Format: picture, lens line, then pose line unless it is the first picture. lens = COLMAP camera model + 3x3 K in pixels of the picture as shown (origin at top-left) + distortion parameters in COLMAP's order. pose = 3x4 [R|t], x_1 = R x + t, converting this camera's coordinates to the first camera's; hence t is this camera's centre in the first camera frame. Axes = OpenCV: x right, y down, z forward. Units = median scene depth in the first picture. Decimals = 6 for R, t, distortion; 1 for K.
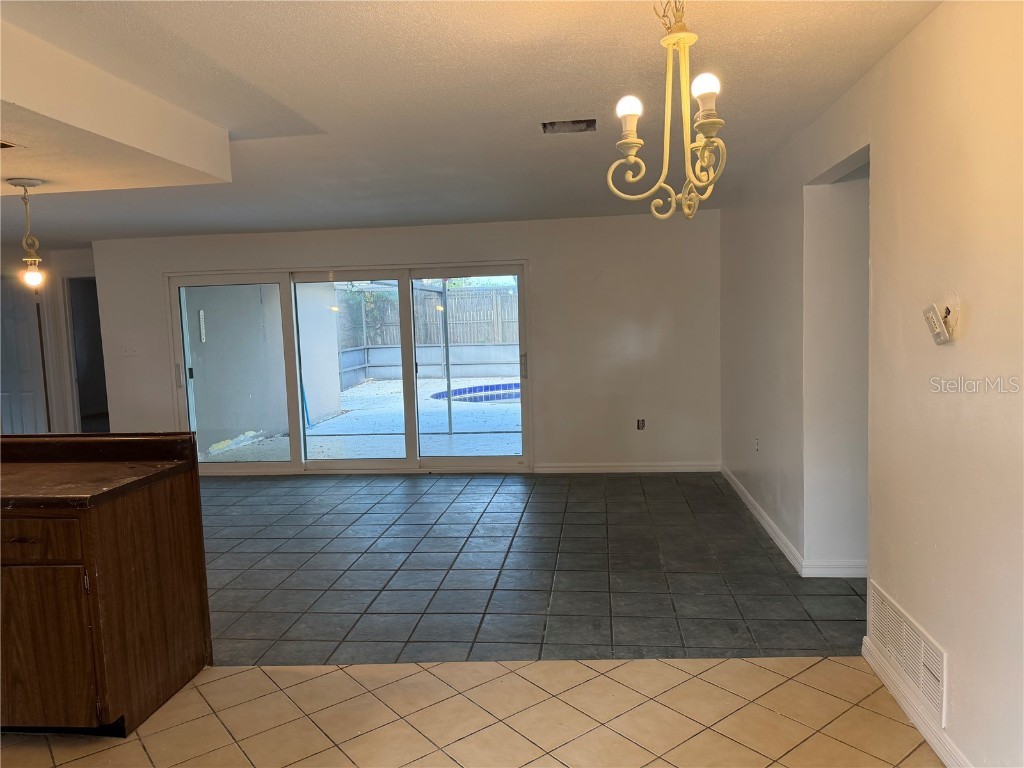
lens RADIAL K [[727.6, 0, 512.8], [0, 727.6, 383.7], [0, 0, 1]] dist [0.047601, -0.045219]
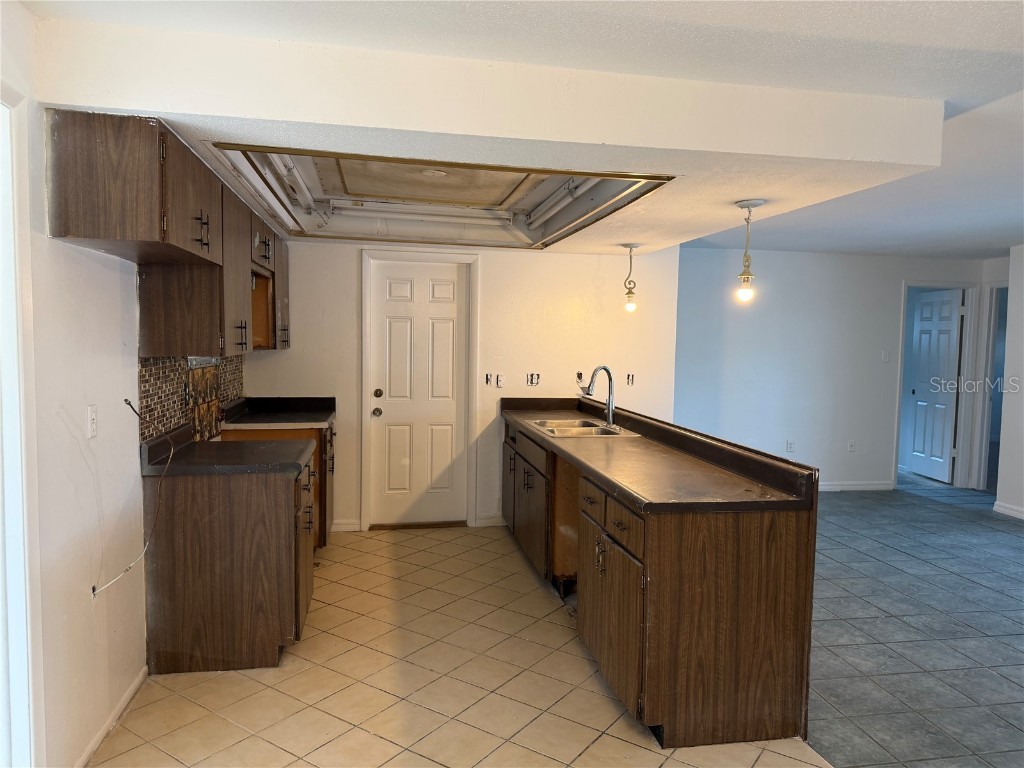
lens RADIAL K [[727.6, 0, 520.4], [0, 727.6, 384.8], [0, 0, 1]] dist [0.047601, -0.045219]
pose [[0.312977, 0.112189, -0.943111, 0.274378], [-0.120591, 0.989656, 0.077707, -0.061248], [0.942074, 0.089410, 0.323269, 0.397084]]
